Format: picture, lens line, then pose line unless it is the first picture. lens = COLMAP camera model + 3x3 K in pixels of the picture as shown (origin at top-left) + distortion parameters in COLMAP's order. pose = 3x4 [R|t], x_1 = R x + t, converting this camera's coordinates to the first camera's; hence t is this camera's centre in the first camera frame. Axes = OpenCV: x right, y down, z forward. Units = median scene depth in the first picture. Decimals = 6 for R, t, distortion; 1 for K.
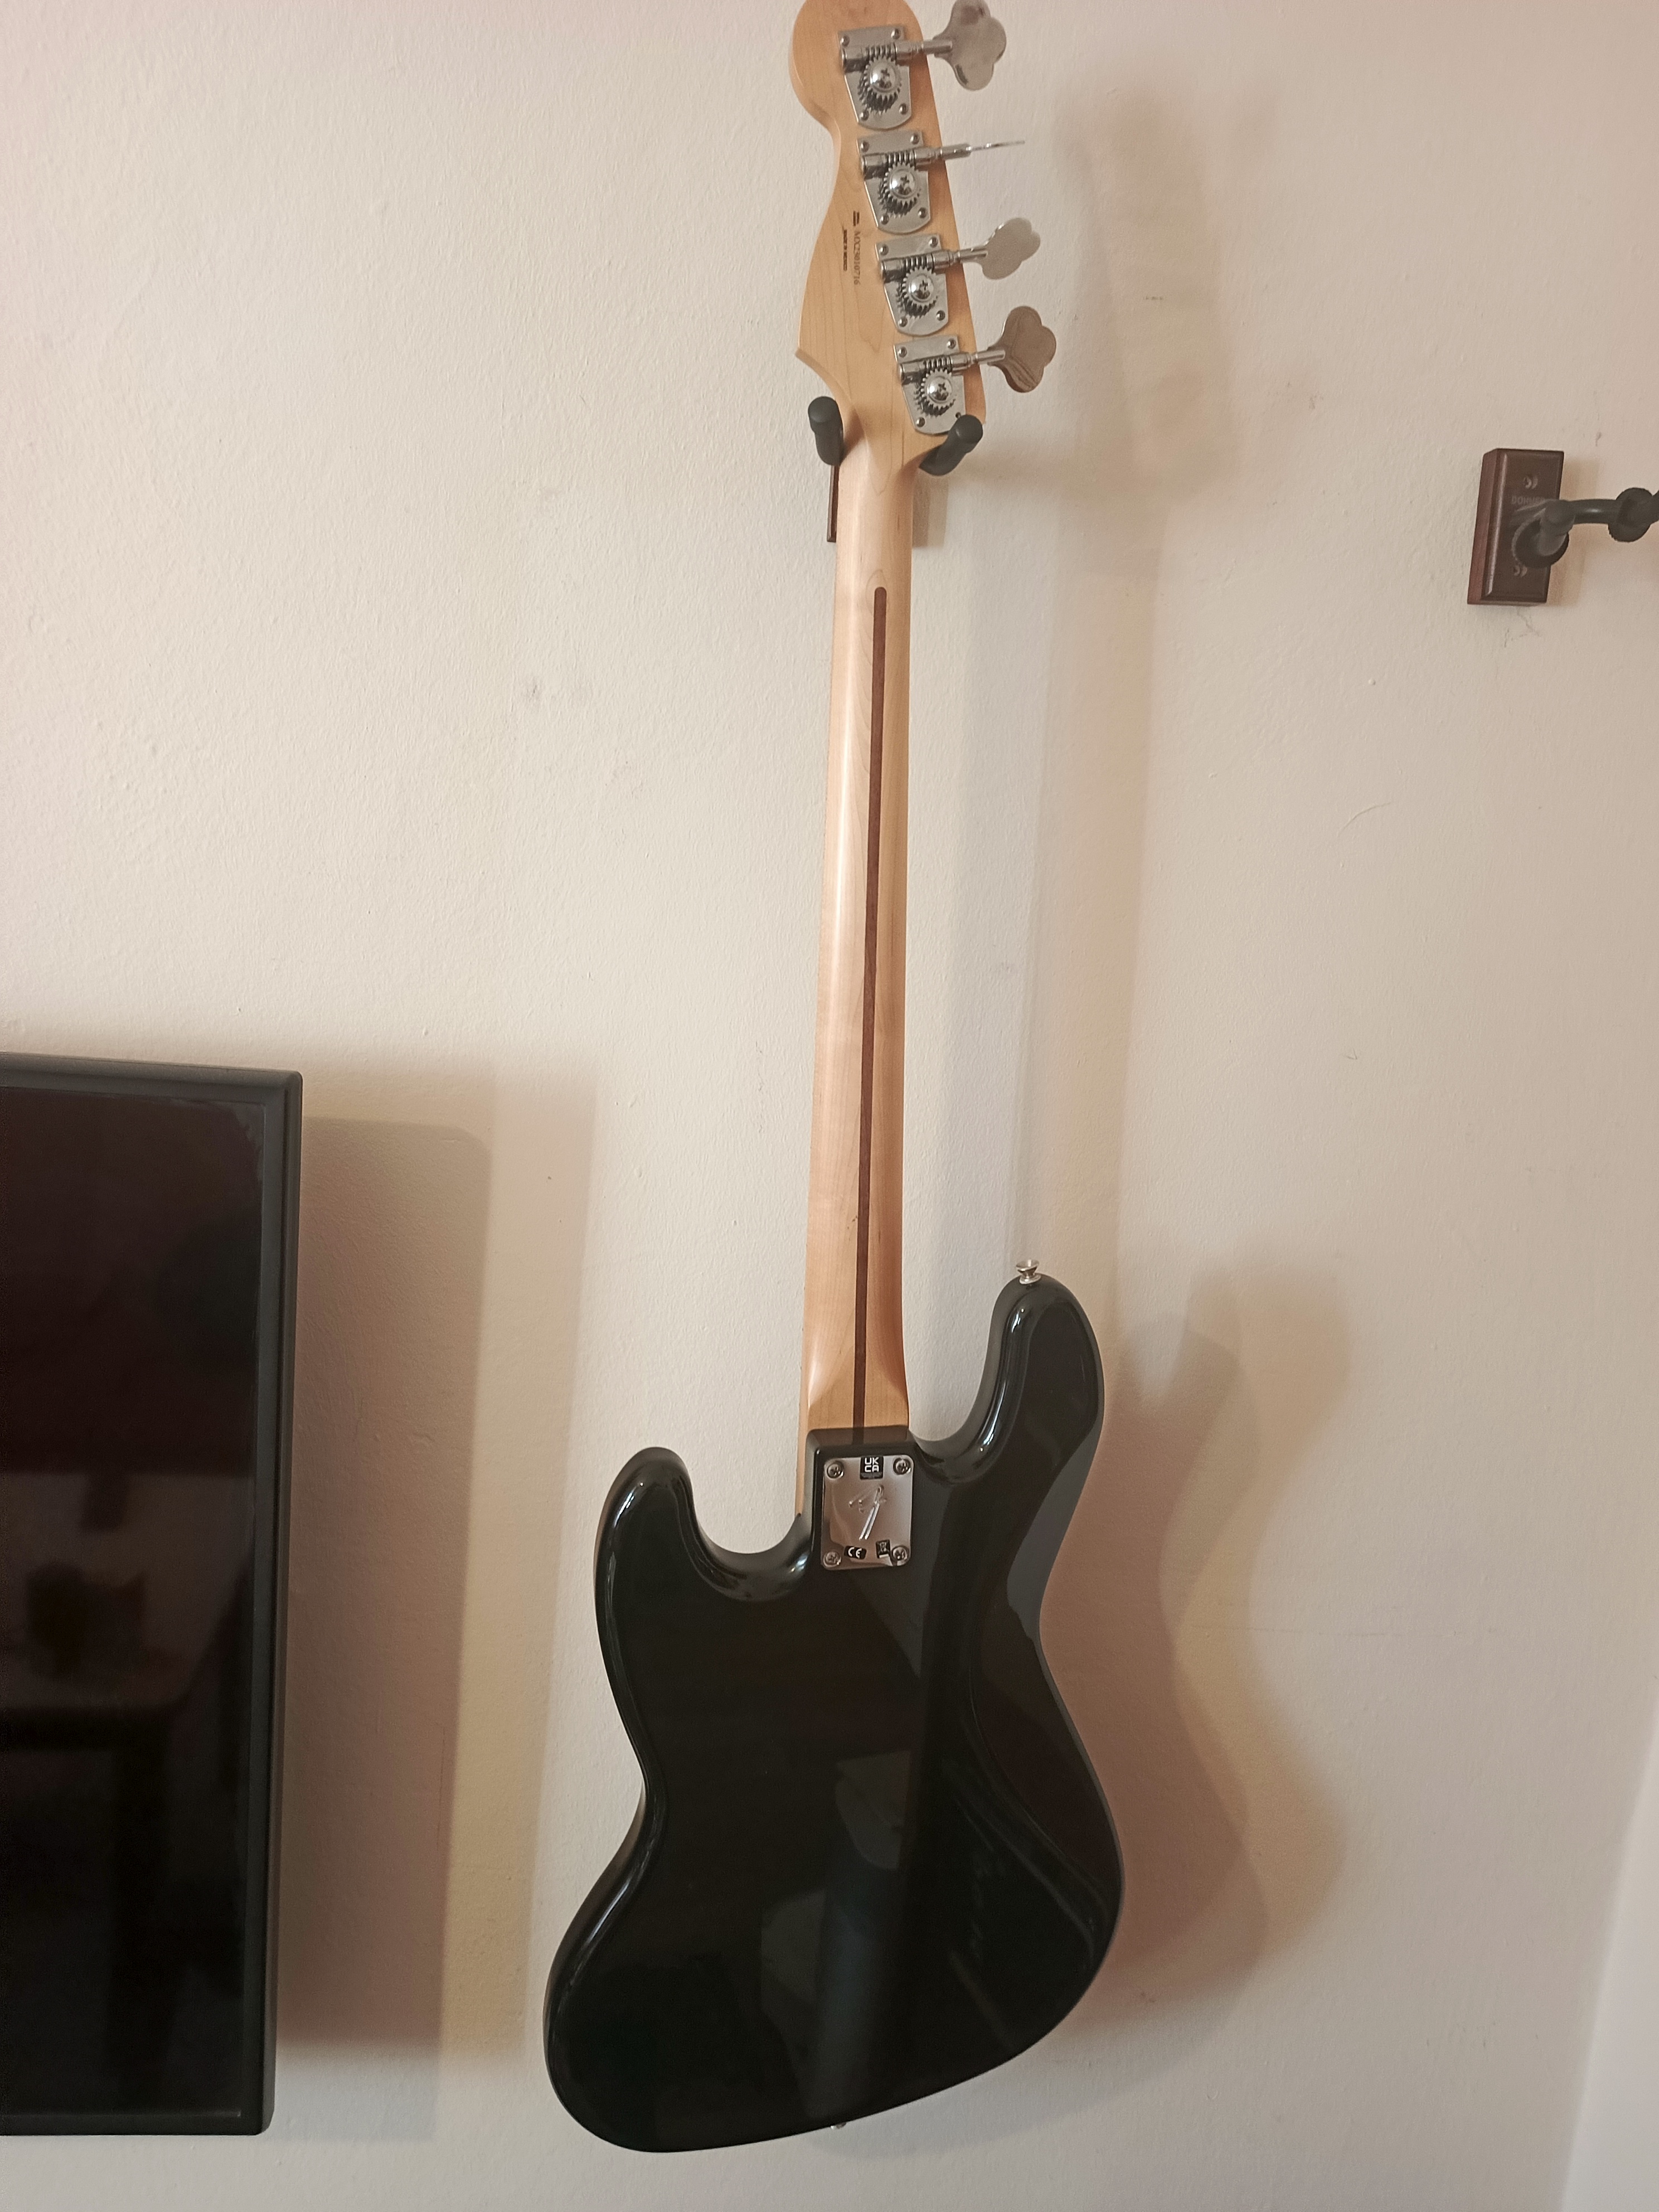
lens RADIAL K [[1535.5, 0, 814.0], [0, 1535.5, 1110.5], [0, 0, 1]] dist [-0.001512, -0.006621]
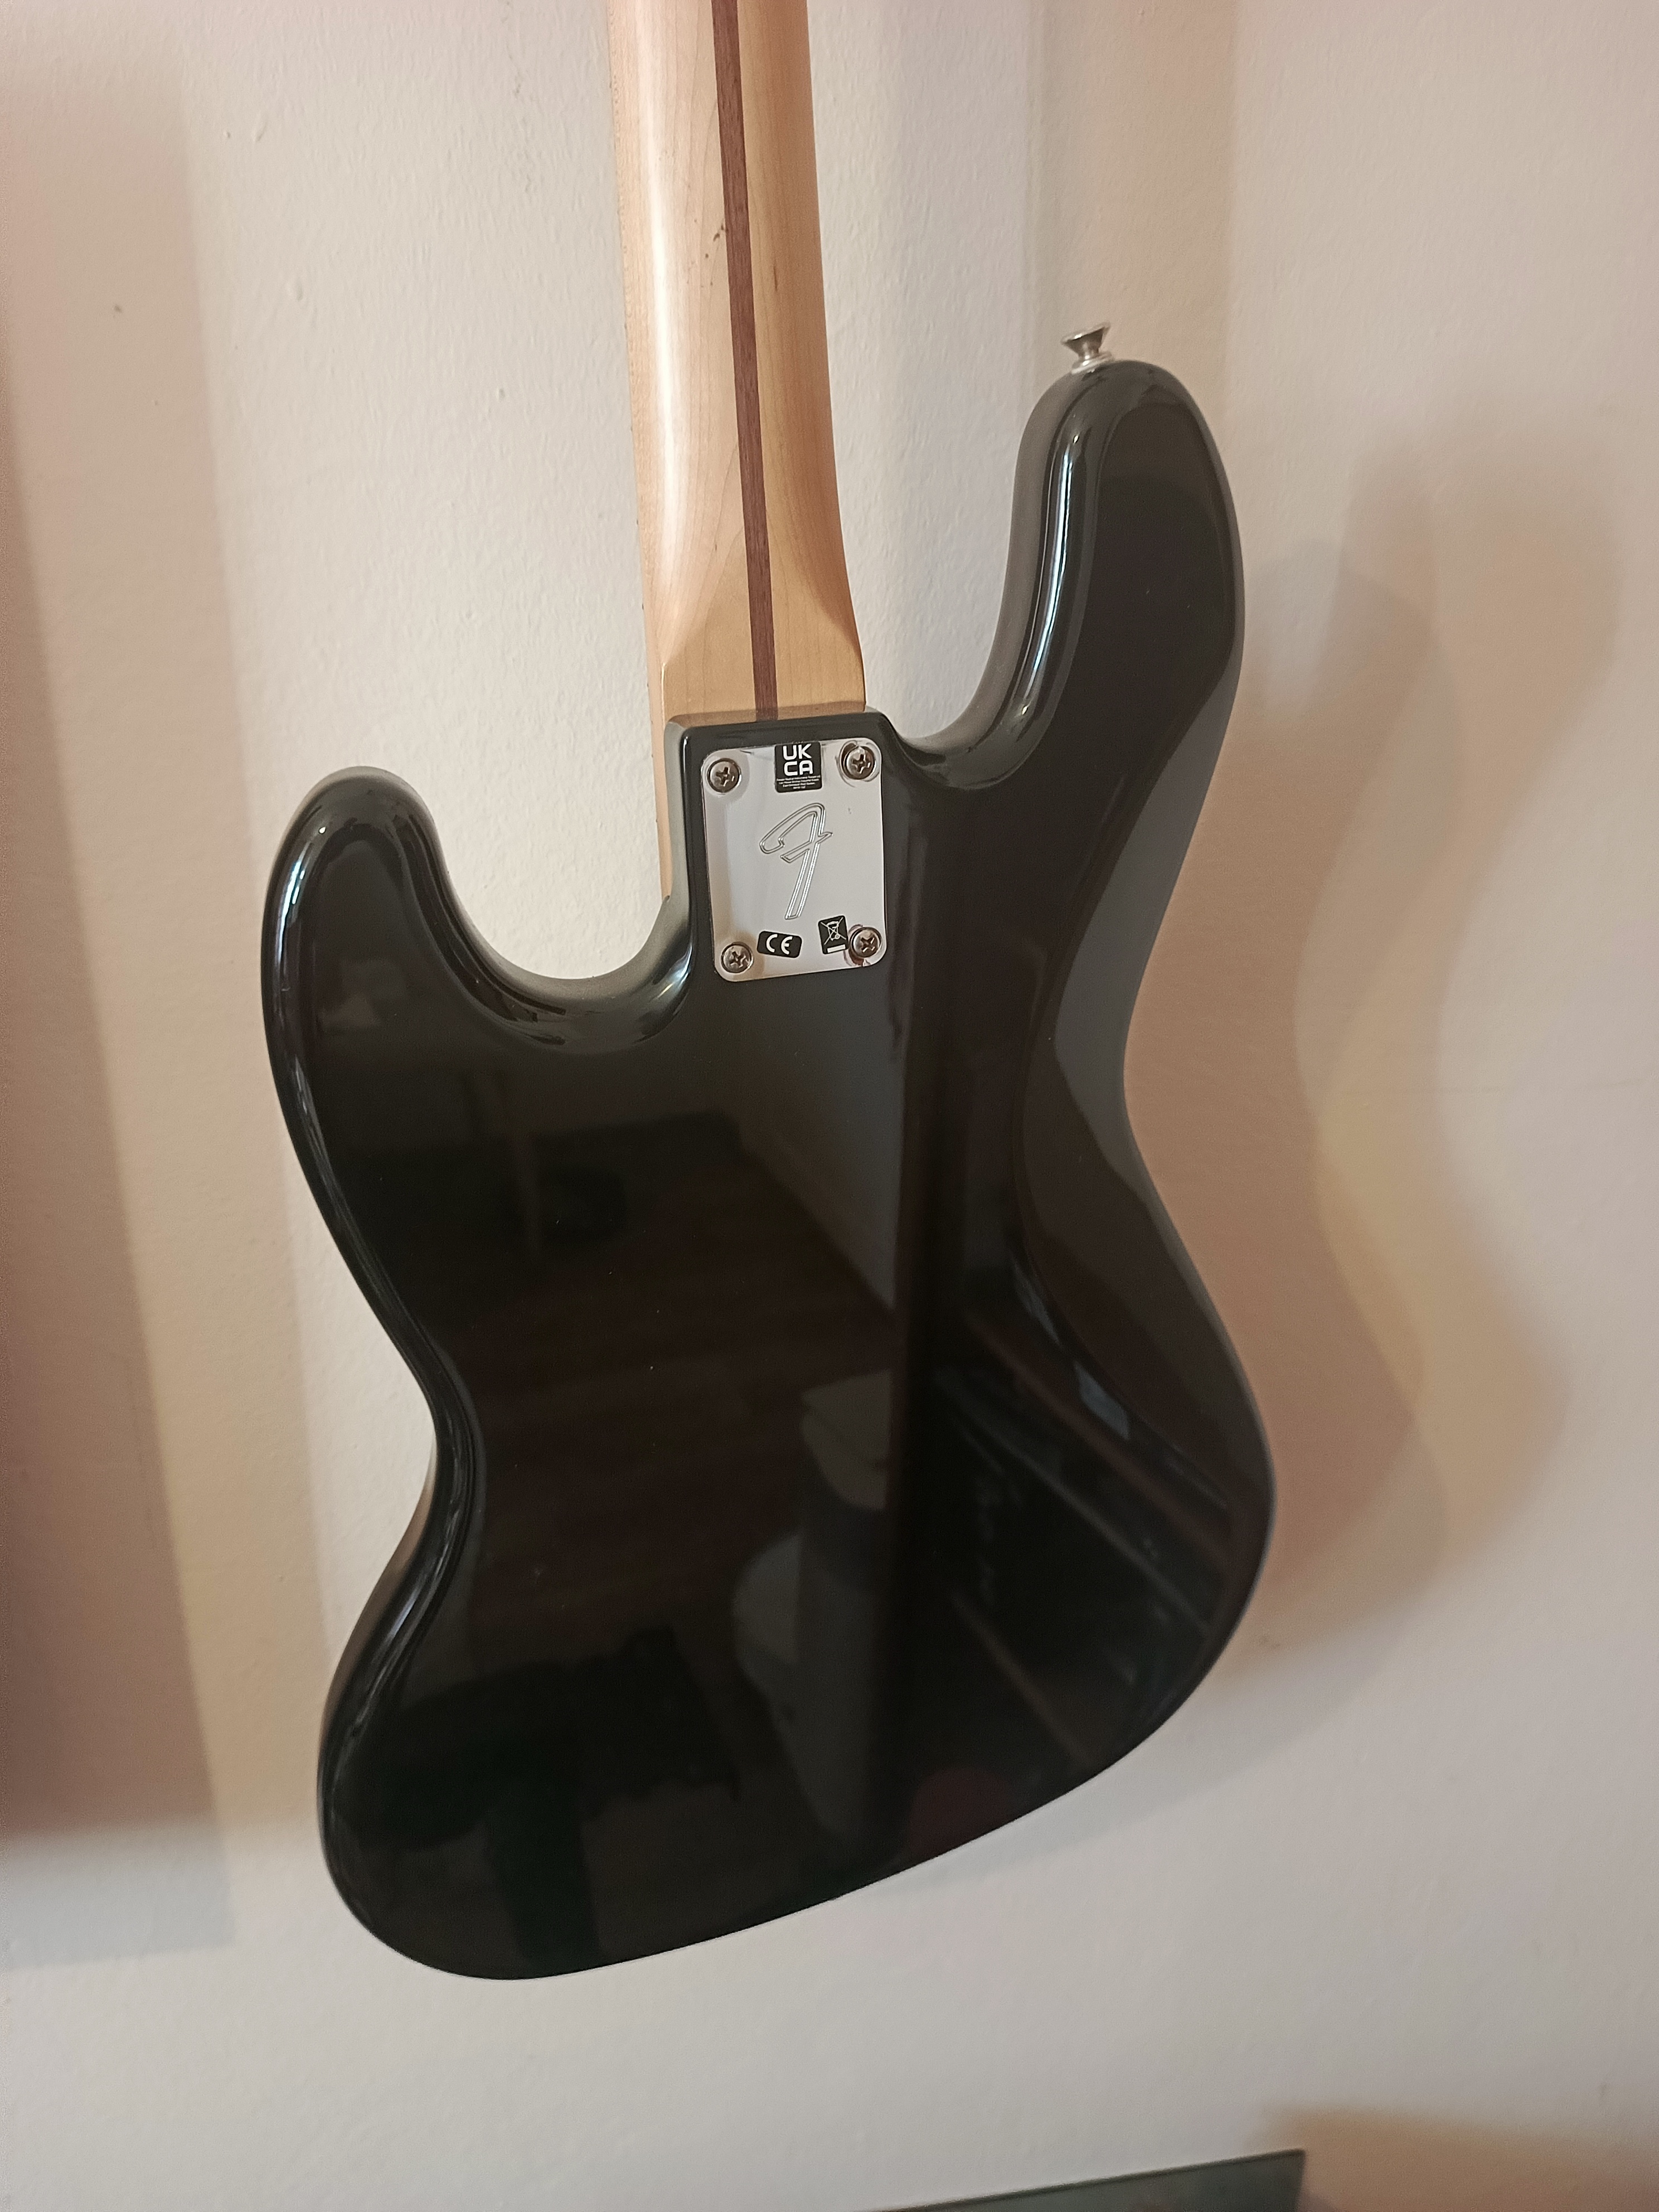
lens RADIAL K [[1675.5, 0, 823.8], [0, 1675.5, 1149.6], [0, 0, 1]] dist [-0.011007, -0.005463]
pose [[0.995128, -0.091070, 0.037772, 0.013490], [0.079250, 0.966772, 0.243044, 0.213045], [-0.058651, -0.238867, 0.969280, 0.427758]]
